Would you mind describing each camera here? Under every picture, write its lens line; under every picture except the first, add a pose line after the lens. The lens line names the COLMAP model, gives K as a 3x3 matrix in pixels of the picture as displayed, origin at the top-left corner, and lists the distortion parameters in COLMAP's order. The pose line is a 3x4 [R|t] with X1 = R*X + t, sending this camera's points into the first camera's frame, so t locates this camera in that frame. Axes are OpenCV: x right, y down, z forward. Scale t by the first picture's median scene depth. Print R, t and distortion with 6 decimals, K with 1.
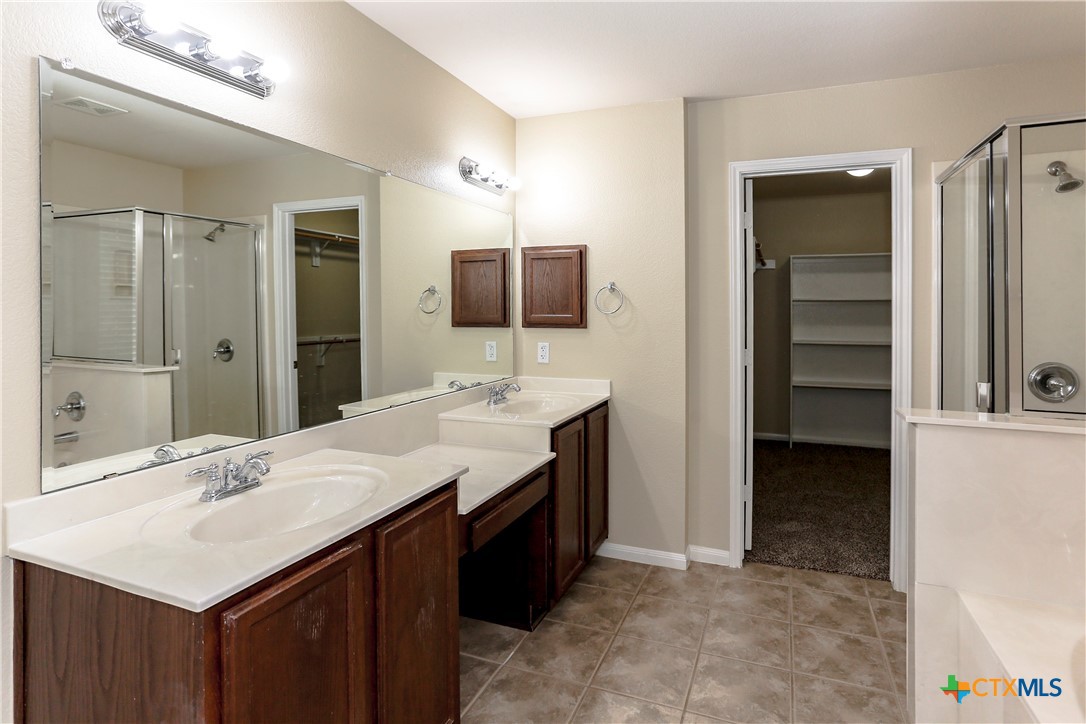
lens RADIAL K [[531.0, 0, 598.7], [0, 531.0, 308.5], [0, 0, 1]] dist [-0.021680, 0.007221]
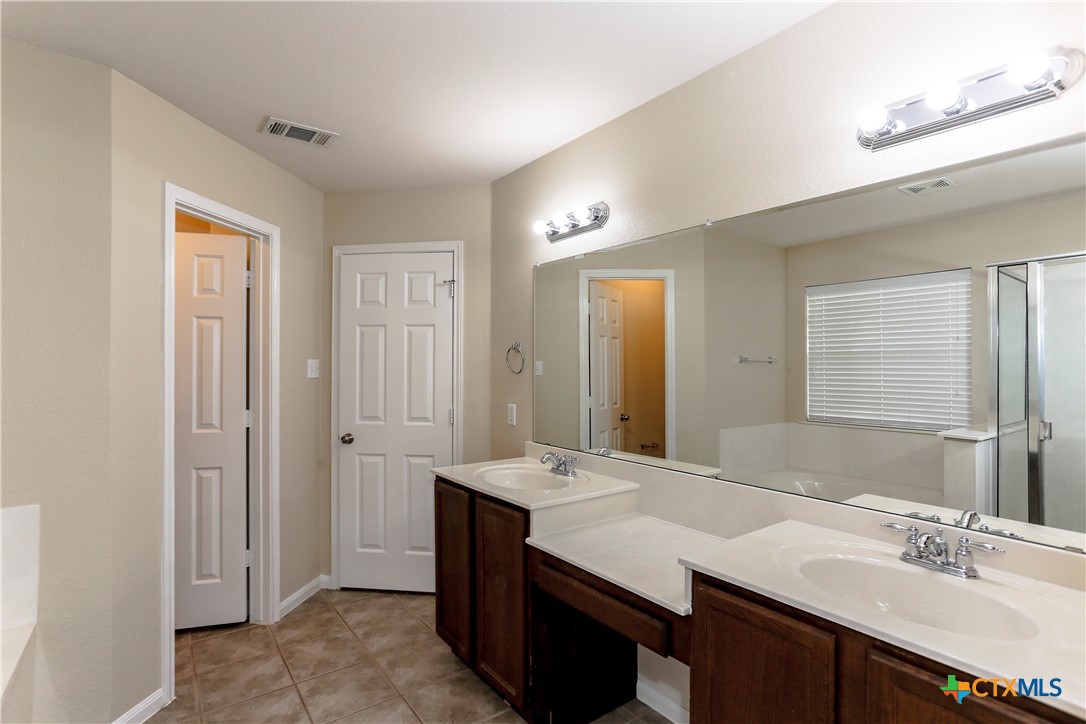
lens RADIAL K [[531.0, 0, 549.9], [0, 531.0, 354.3], [0, 0, 1]] dist [-0.021680, 0.007221]
pose [[-0.512103, -0.000127, -0.858924, 0.714557], [-0.013755, 0.999873, 0.008053, -0.045417], [0.858814, 0.015938, -0.512039, 1.578610]]
